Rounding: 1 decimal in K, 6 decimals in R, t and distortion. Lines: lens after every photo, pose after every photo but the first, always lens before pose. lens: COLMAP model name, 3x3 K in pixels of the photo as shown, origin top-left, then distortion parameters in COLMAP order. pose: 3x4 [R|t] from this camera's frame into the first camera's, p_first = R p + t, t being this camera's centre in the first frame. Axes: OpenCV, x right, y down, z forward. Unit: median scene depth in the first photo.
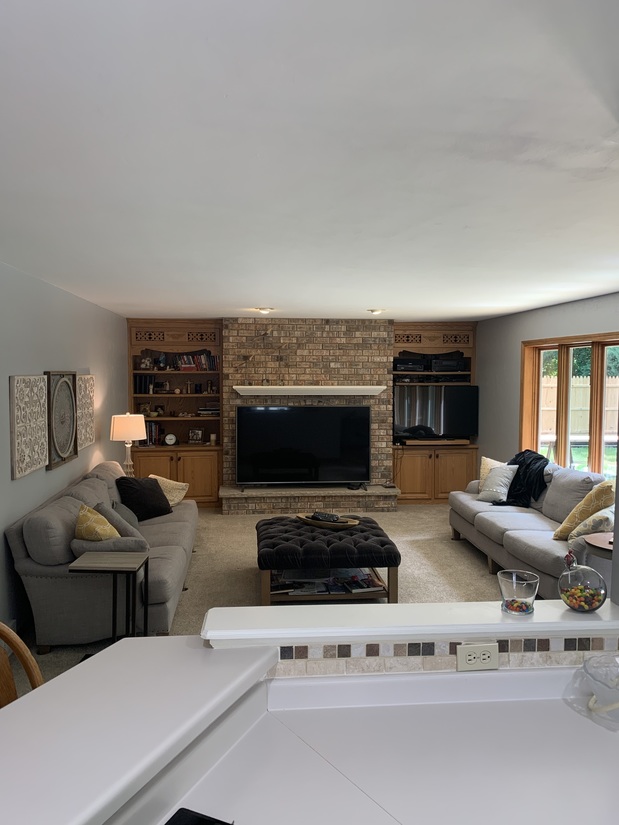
lens RADIAL K [[623.9, 0, 309.5], [0, 623.9, 412.5], [0, 0, 1]] dist [0.081875, -0.192353]
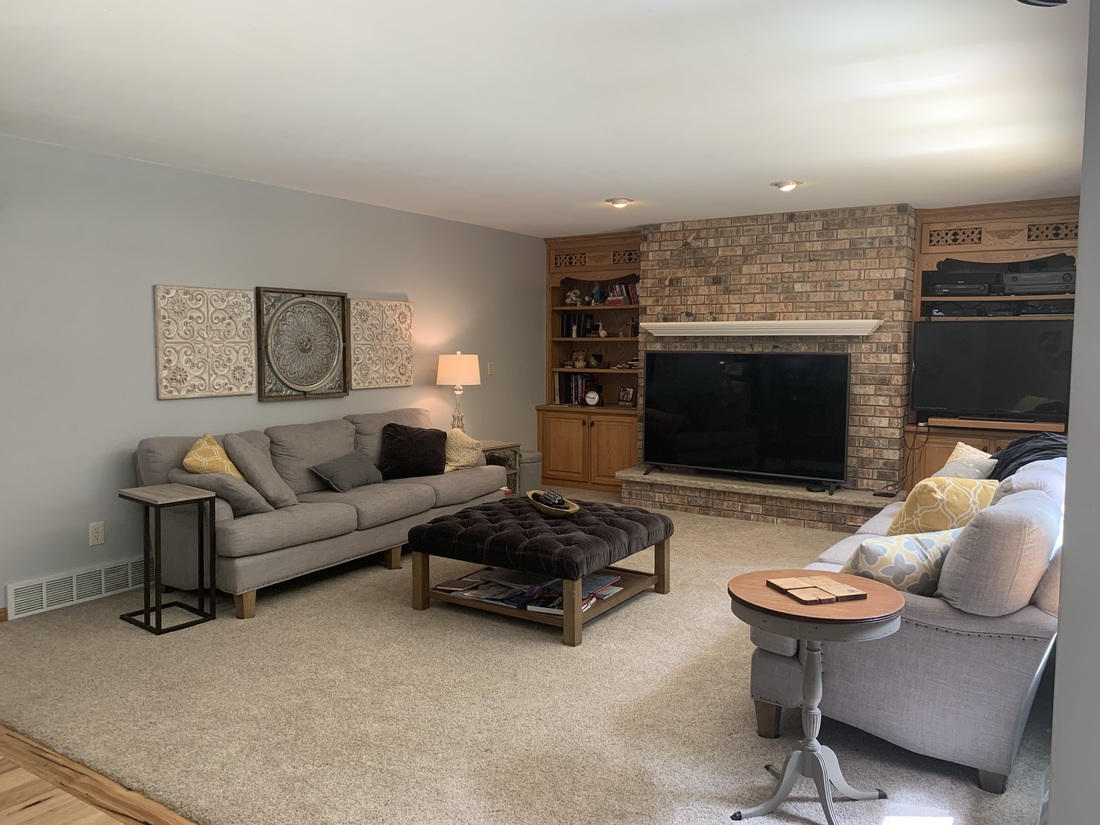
lens RADIAL K [[831.9, 0, 548.6], [0, 831.9, 408.1], [0, 0, 1]] dist [0.081875, -0.192353]
pose [[0.774395, 0.049825, -0.630738, 0.373907], [-0.043930, 0.998723, 0.024958, 0.033296], [0.631176, 0.008381, 0.775595, 0.204390]]
